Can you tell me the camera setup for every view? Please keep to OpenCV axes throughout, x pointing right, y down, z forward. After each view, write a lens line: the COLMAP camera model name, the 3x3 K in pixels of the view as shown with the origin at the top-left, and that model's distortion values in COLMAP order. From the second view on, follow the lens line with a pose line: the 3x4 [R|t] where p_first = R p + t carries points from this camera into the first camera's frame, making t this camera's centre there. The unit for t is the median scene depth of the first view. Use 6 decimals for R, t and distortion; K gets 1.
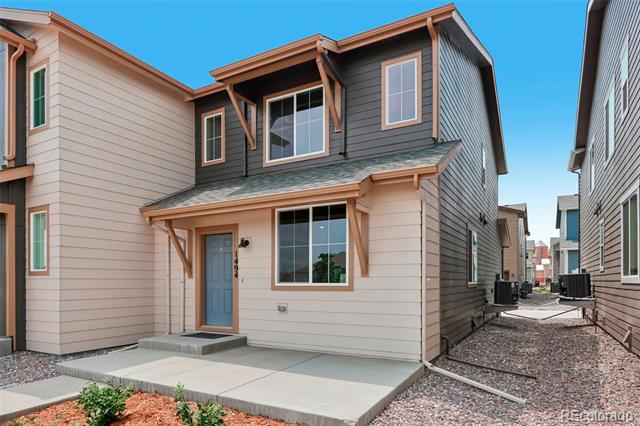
lens RADIAL K [[405.1, 0, 320.0], [0, 405.1, 213.0], [0, 0, 1]] dist [-0.002450, -0.000719]
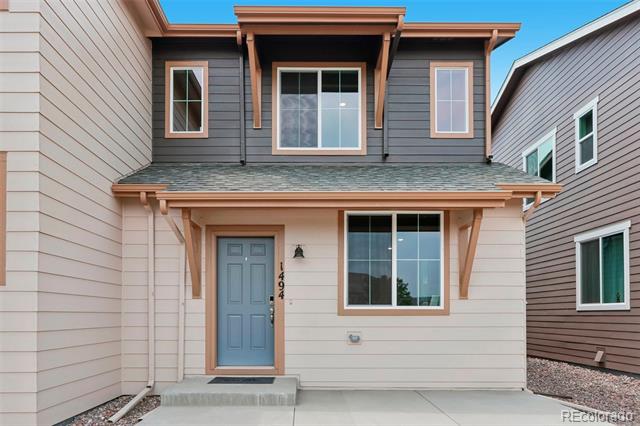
lens RADIAL K [[458.6, 0, 320.0], [0, 458.6, 241.0], [0, 0, 1]] dist [-0.008010, -0.001400]
pose [[0.863163, 0.084603, 0.497786, -0.553820], [-0.088302, 0.995963, -0.016157, 0.062514], [-0.497144, -0.030009, 0.867149, 0.245790]]
